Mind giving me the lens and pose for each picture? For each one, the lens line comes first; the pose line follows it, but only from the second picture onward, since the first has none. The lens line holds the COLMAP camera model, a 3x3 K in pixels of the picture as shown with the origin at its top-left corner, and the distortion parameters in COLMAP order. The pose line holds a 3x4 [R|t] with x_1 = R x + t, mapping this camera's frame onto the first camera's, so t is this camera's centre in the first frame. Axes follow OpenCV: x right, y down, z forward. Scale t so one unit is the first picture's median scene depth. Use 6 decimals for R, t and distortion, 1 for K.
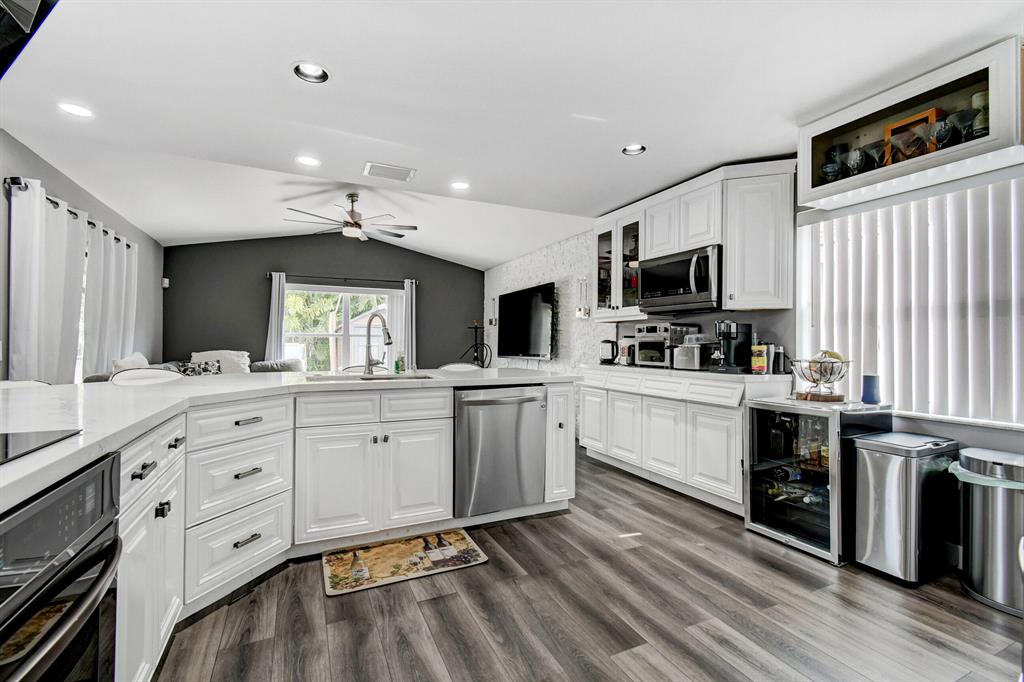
lens RADIAL K [[448.9, 0, 508.7], [0, 448.9, 342.3], [0, 0, 1]] dist [0.002239, -0.002987]
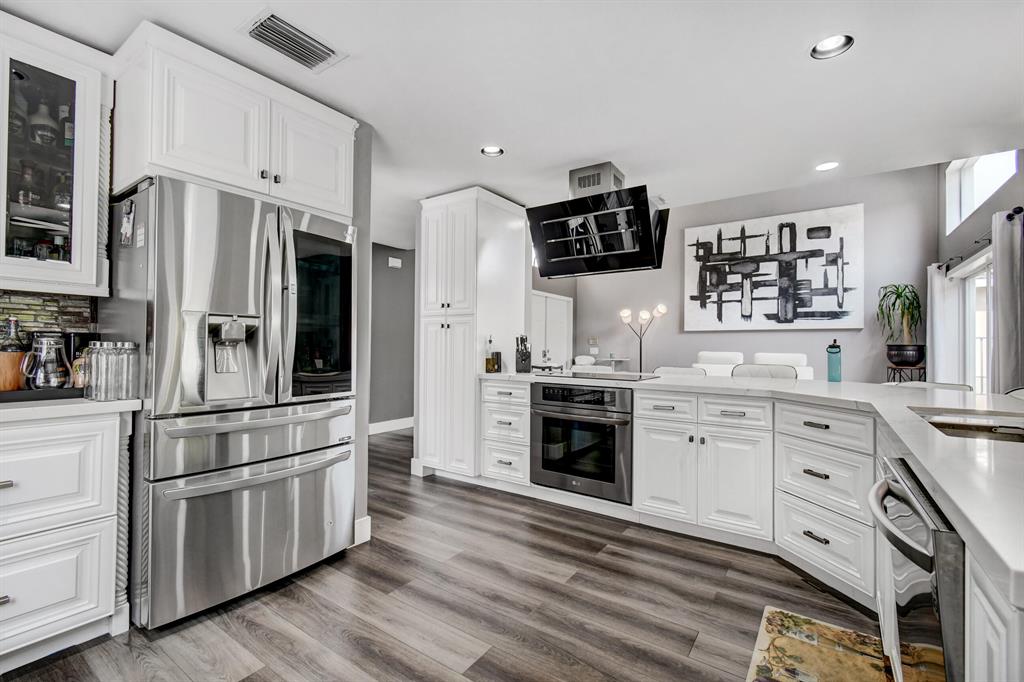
lens RADIAL K [[448.9, 0, 508.7], [0, 448.9, 342.3], [0, 0, 1]] dist [0.002239, -0.002987]
pose [[-0.868101, -0.015436, -0.496148, 0.475920], [-0.009747, 0.999854, -0.014053, 0.001154], [0.496292, -0.007363, -0.868124, 1.272045]]
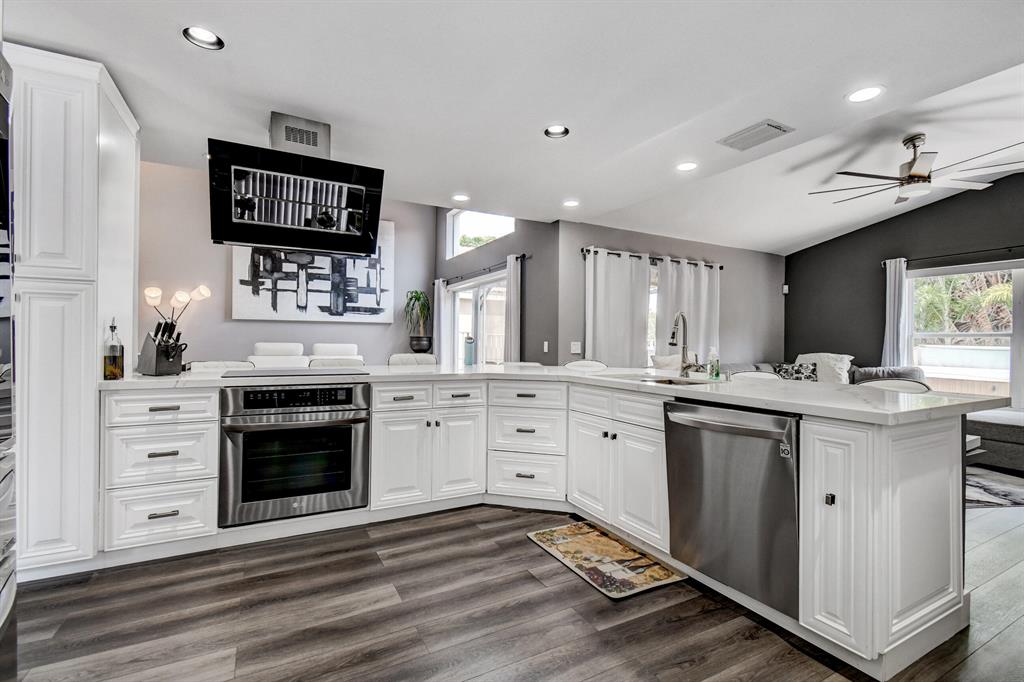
lens RADIAL K [[461.7, 0, 510.9], [0, 461.7, 342.3], [0, 0, 1]] dist [0.001201, -0.000044]
pose [[0.054280, -0.001821, -0.998524, 0.761336], [-0.006291, 0.999978, -0.002165, 0.003784], [0.998506, 0.006399, 0.054267, 0.704808]]
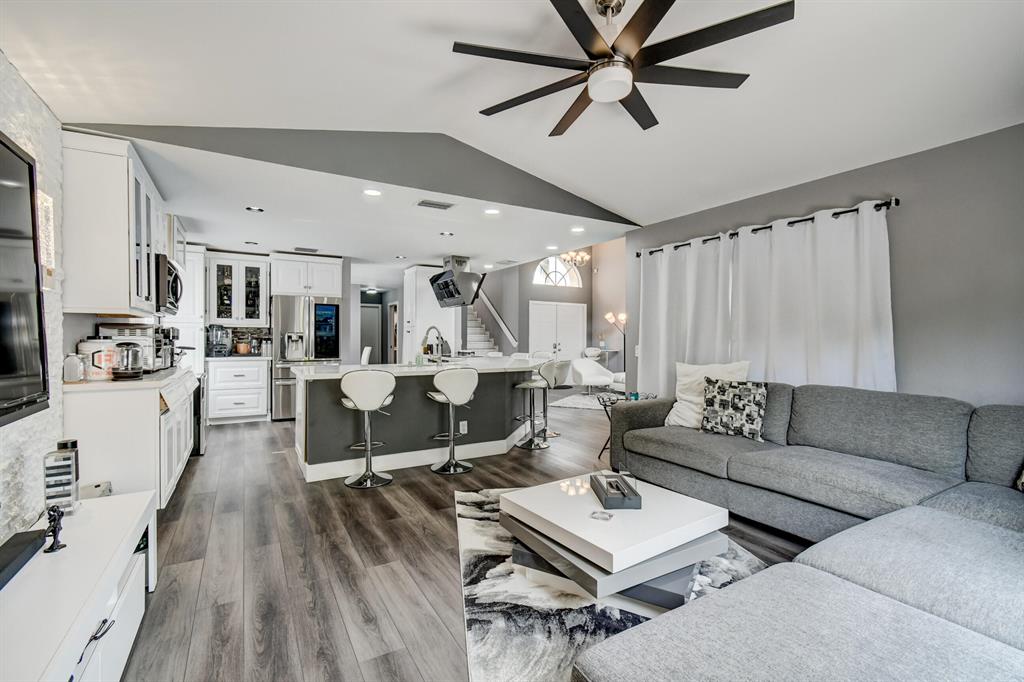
lens RADIAL K [[448.9, 0, 508.7], [0, 448.9, 342.3], [0, 0, 1]] dist [0.002239, -0.002987]
pose [[-0.995647, -0.007982, -0.092867, -0.481785], [-0.008479, 0.999952, 0.004958, -0.019939], [0.092823, 0.005724, -0.995666, 3.047191]]
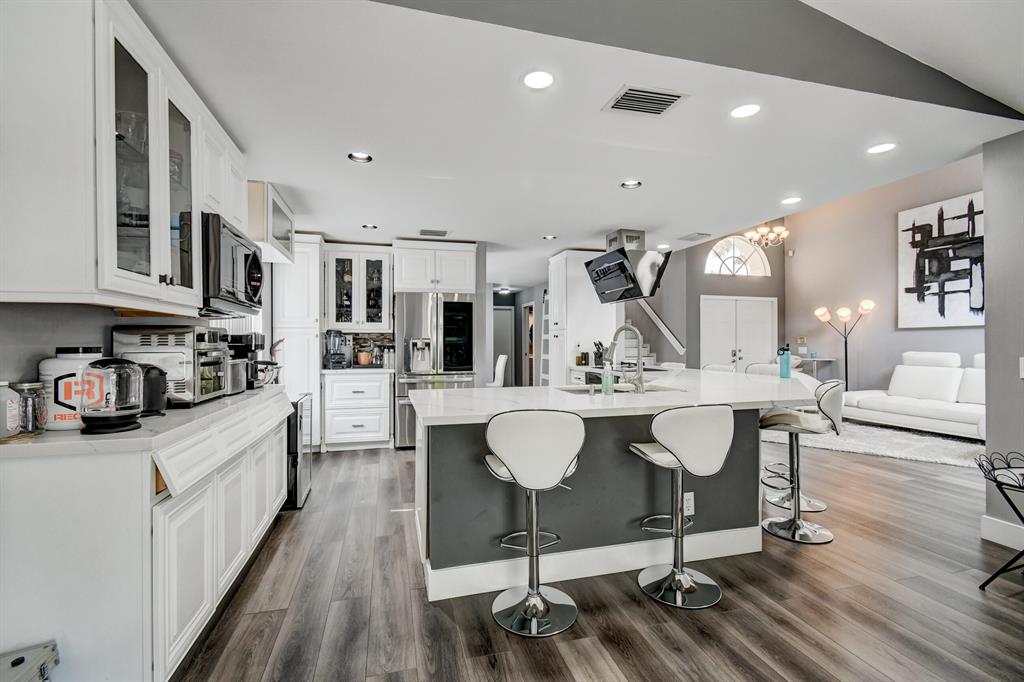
lens RADIAL K [[448.9, 0, 508.7], [0, 448.9, 342.3], [0, 0, 1]] dist [0.002239, -0.002987]
pose [[-0.984669, -0.001484, 0.174428, -0.250981], [-0.002421, 0.999984, -0.005160, -0.026311], [-0.174417, -0.005503, -0.984656, 2.312292]]
